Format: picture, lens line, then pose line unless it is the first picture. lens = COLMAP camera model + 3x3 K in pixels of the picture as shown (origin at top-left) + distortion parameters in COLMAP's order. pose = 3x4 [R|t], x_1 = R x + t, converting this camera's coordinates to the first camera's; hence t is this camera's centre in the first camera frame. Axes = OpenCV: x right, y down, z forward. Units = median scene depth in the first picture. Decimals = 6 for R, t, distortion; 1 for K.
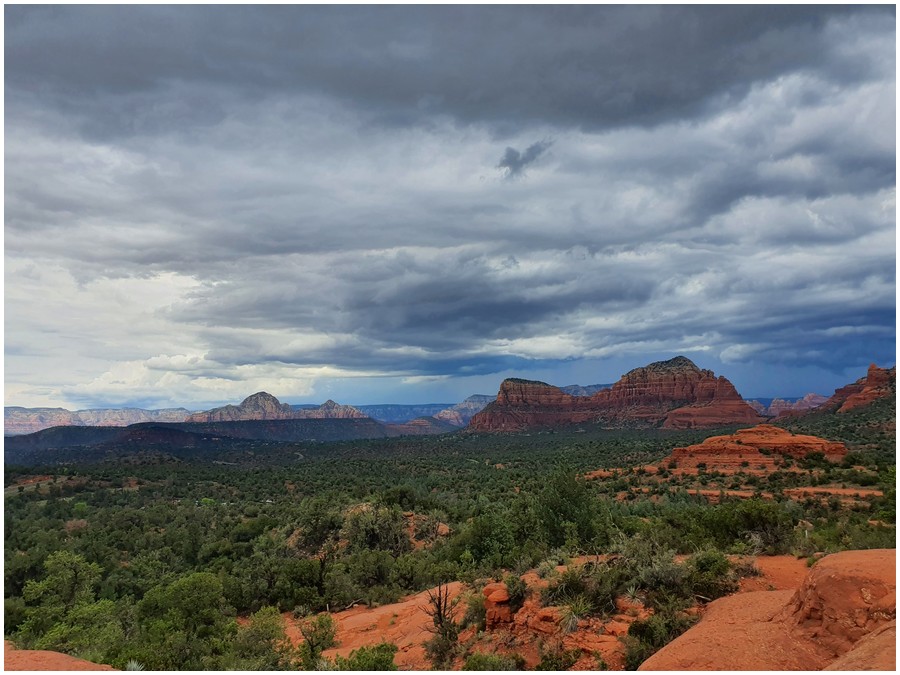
lens RADIAL K [[720.1, 0, 428.7], [0, 720.1, 358.1], [0, 0, 1]] dist [-0.000749, 0.010295]
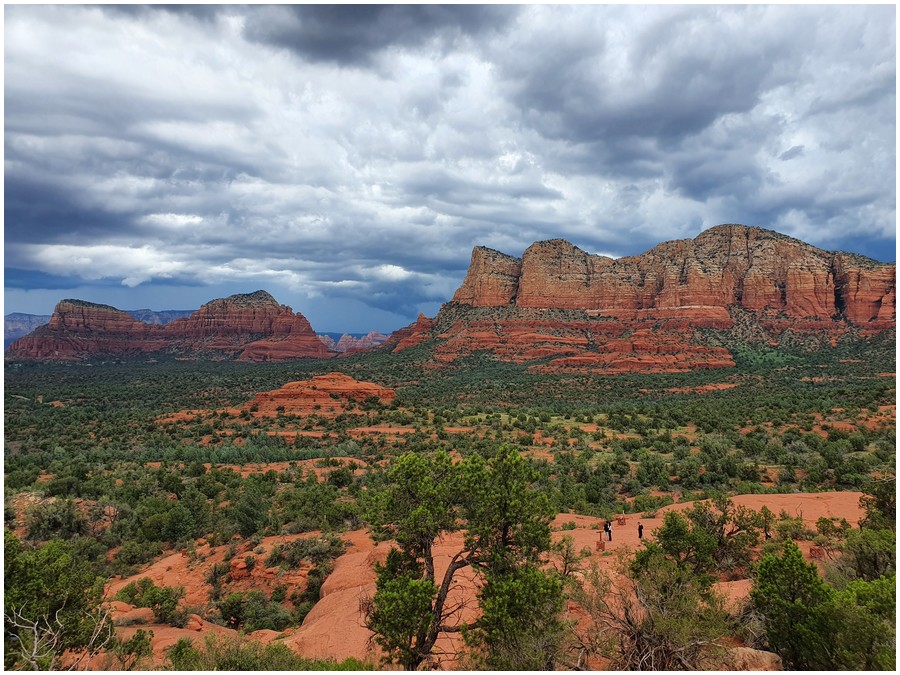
lens RADIAL K [[746.0, 0, 450.0], [0, 746.0, 337.5], [0, 0, 1]] dist [0.386922, -0.932831]
pose [[0.829185, 0.039996, 0.557541, -0.072986], [-0.086824, 0.994547, 0.057781, -0.056148], [-0.552190, -0.096319, 0.828136, -0.126078]]
